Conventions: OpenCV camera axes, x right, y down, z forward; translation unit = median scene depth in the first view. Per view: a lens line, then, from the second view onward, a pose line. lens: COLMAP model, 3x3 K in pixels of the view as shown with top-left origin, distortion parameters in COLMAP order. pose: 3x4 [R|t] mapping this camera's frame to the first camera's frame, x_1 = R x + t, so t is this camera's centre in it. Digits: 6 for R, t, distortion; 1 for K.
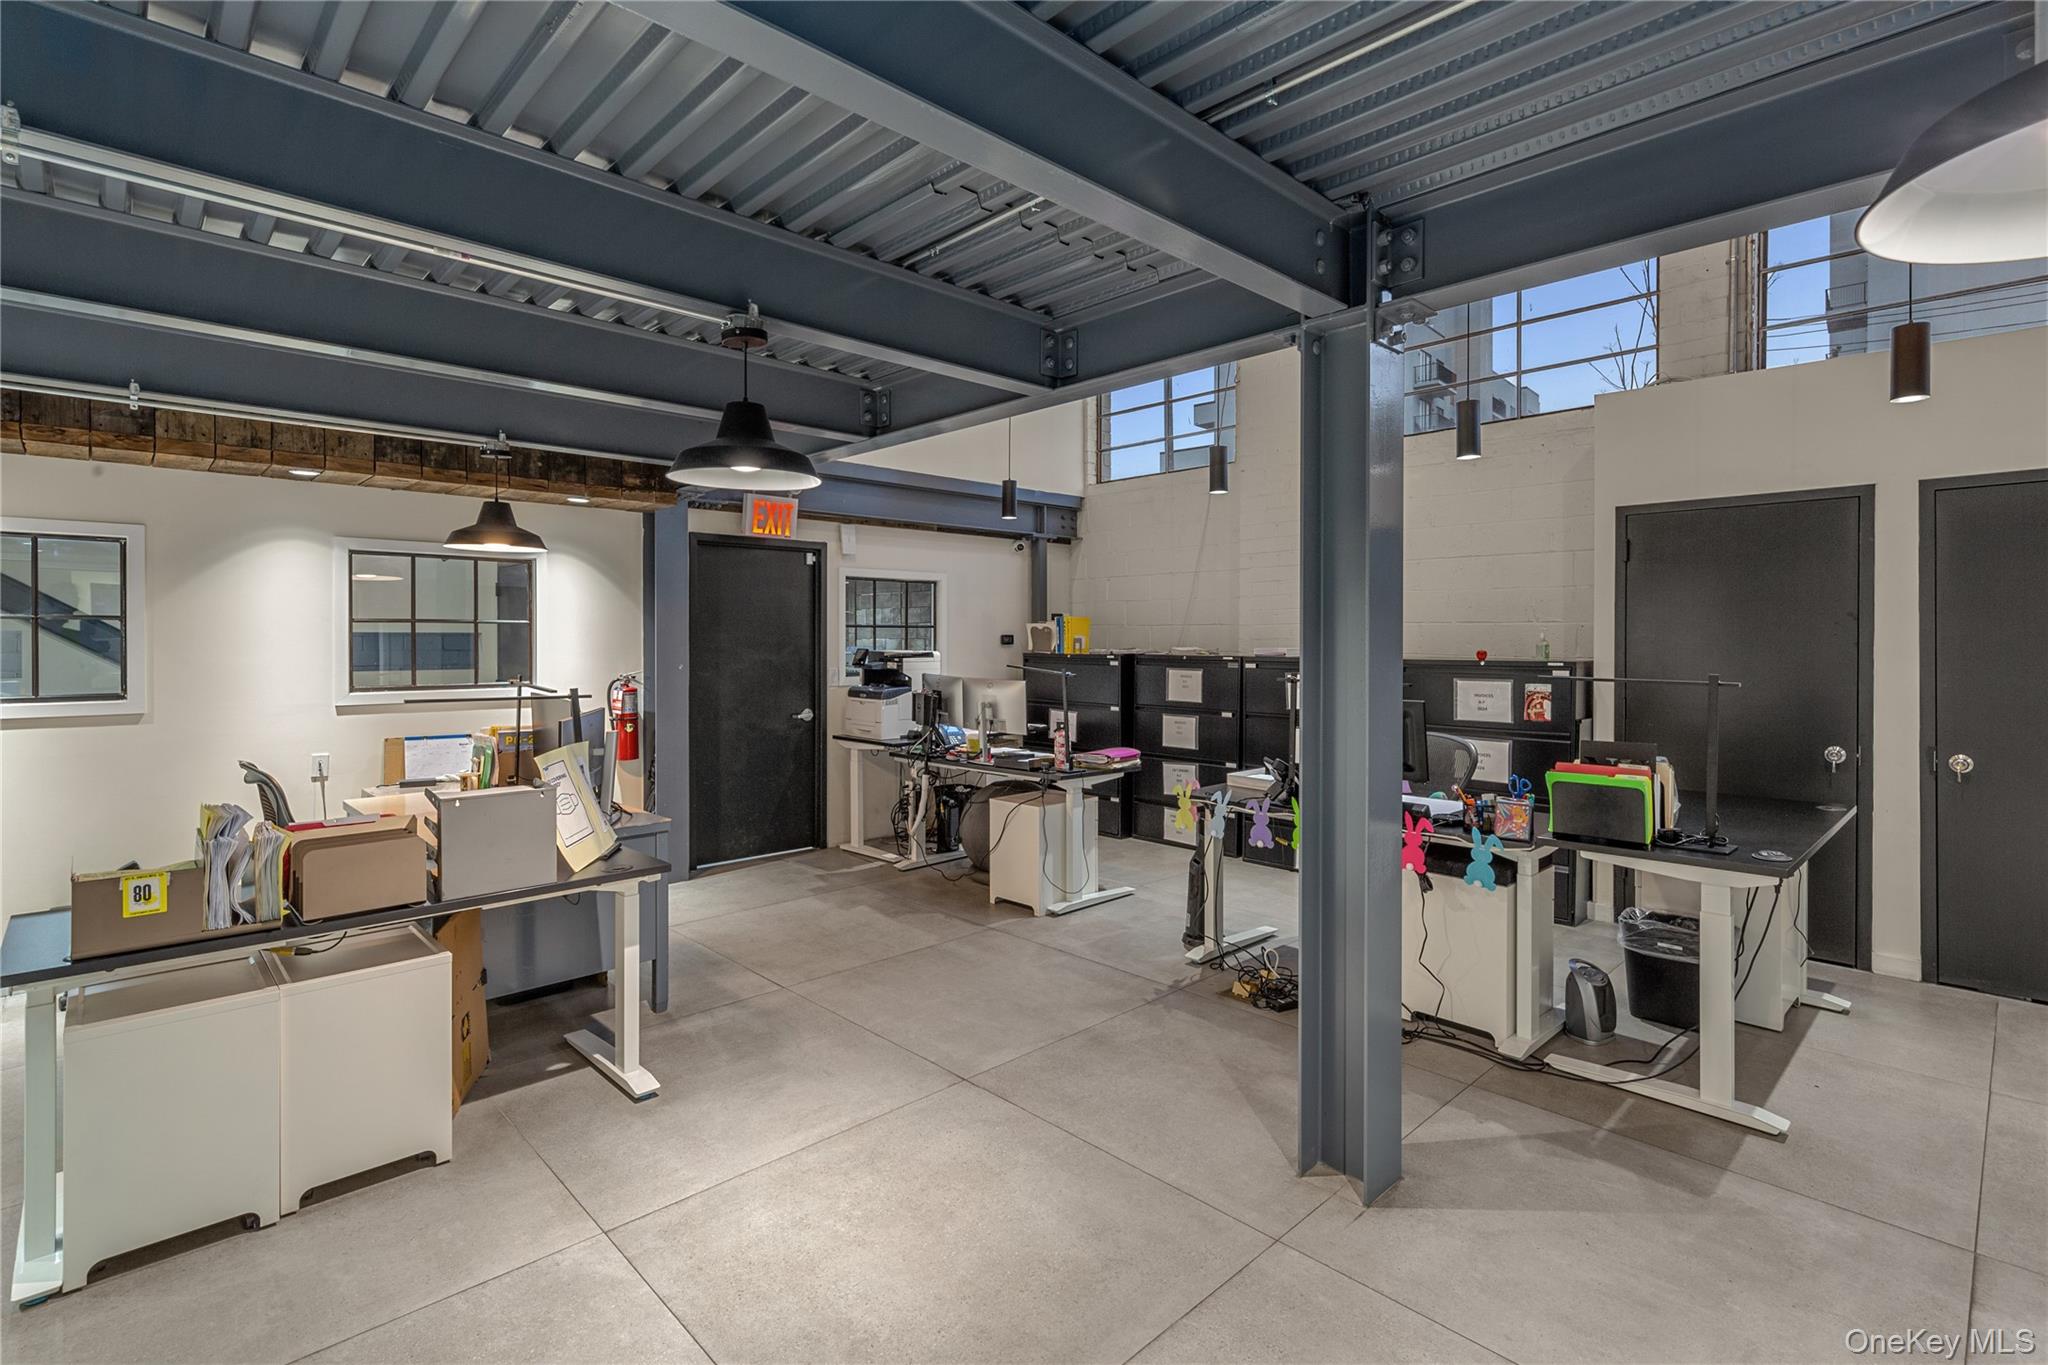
lens RADIAL K [[968.3, 0, 1024.4], [0, 968.3, 637.4], [0, 0, 1]] dist [0.012976, -0.000139]
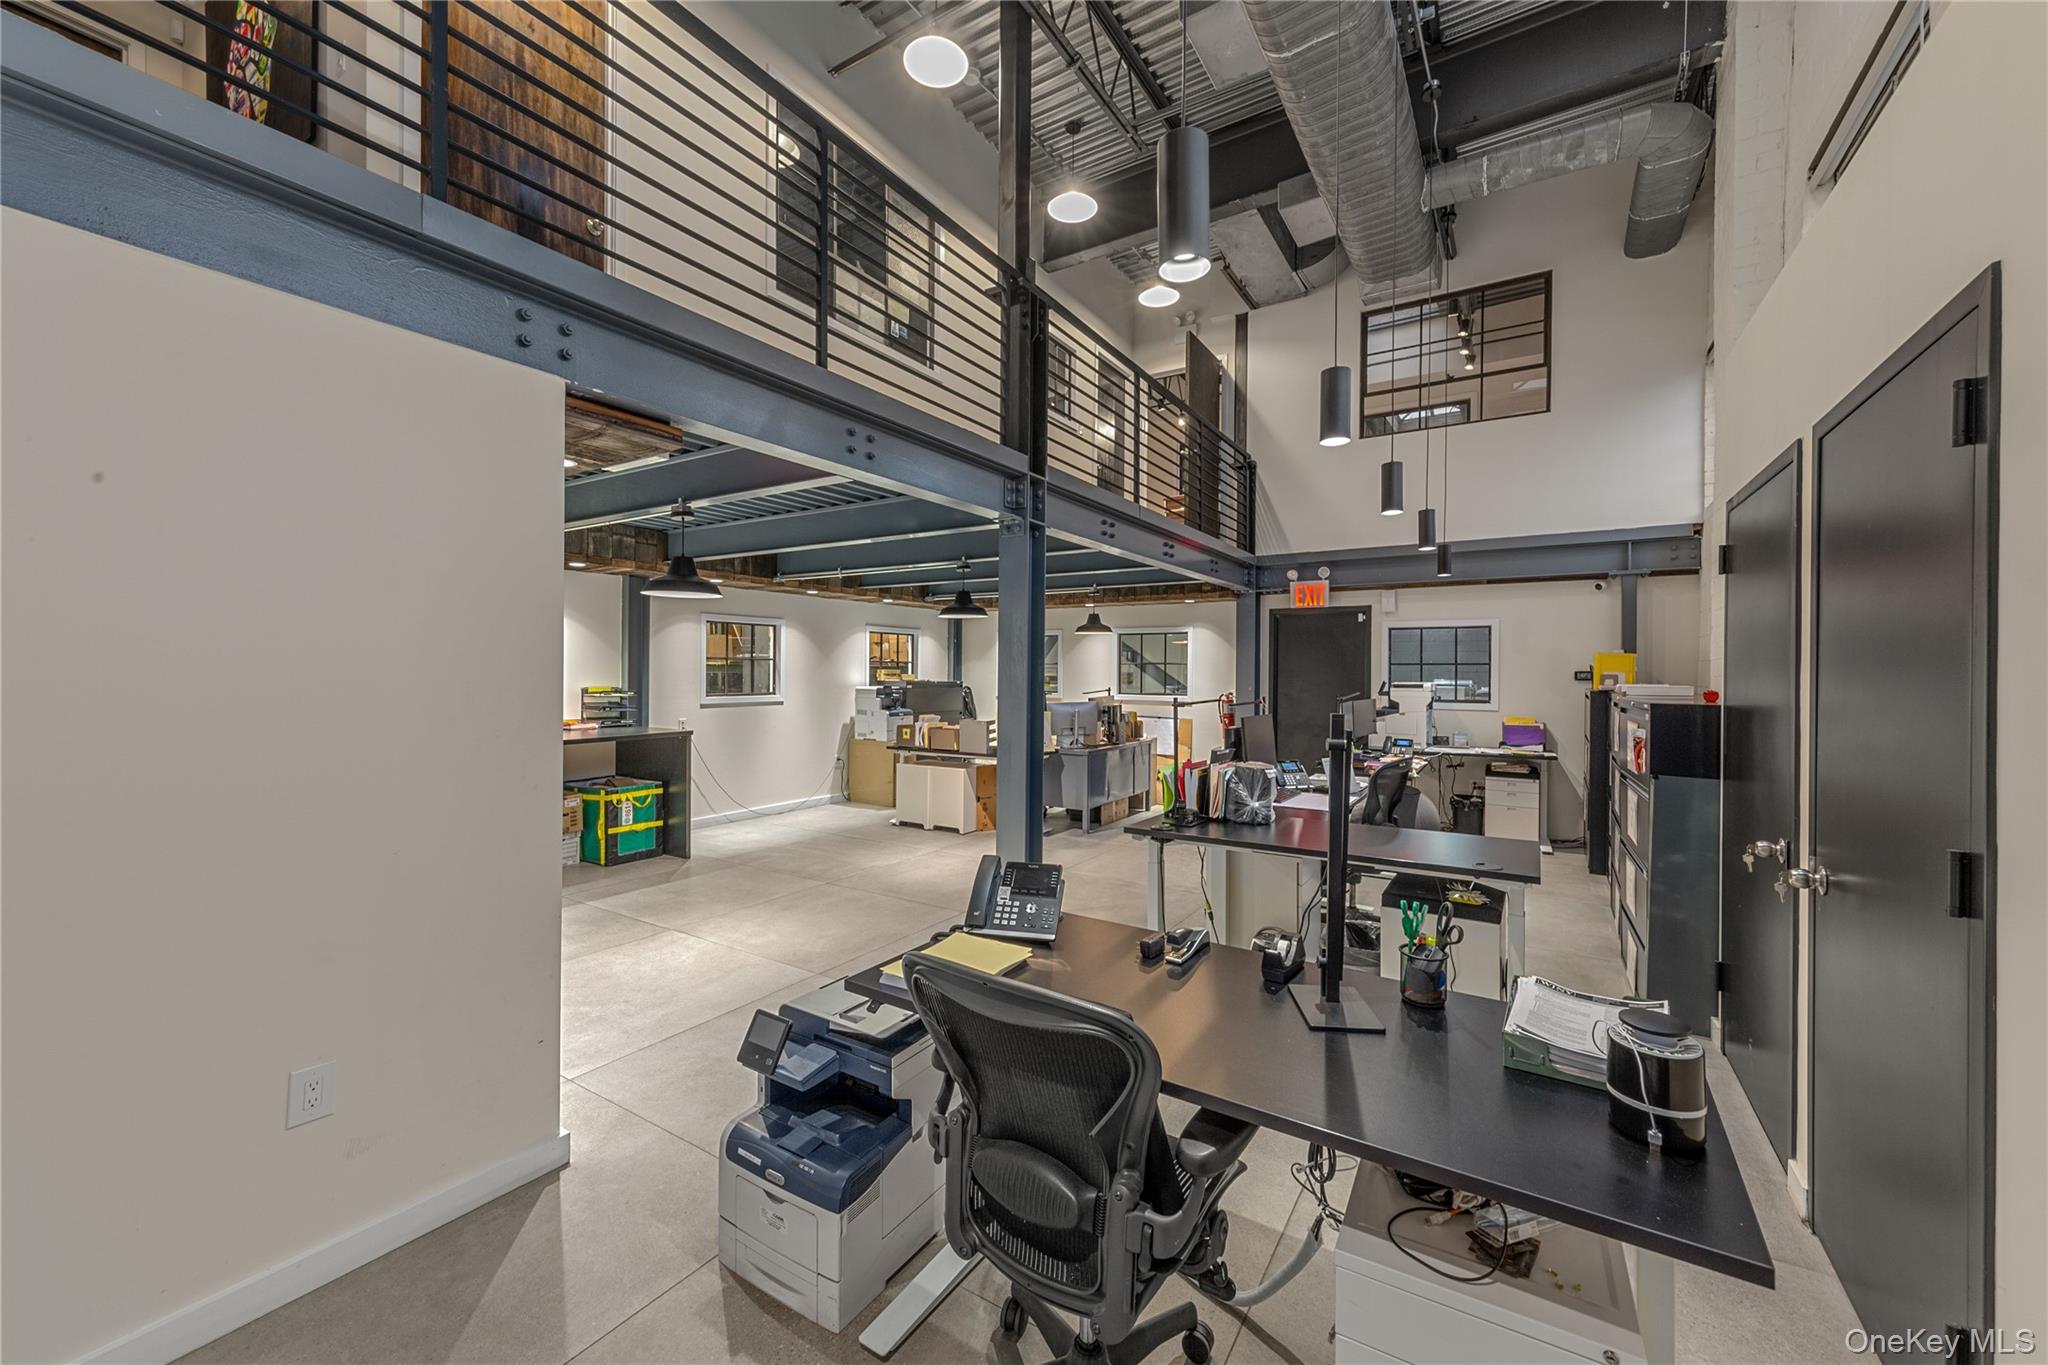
lens RADIAL K [[792.4, 0, 1021.7], [0, 792.4, 676.3], [0, 0, 1]] dist [0.000587, 0.000720]
pose [[0.236920, 0.005503, -0.971514, 0.795097], [-0.008845, 0.999955, 0.003507, 0.006111], [0.971489, 0.007762, 0.236958, 0.236917]]
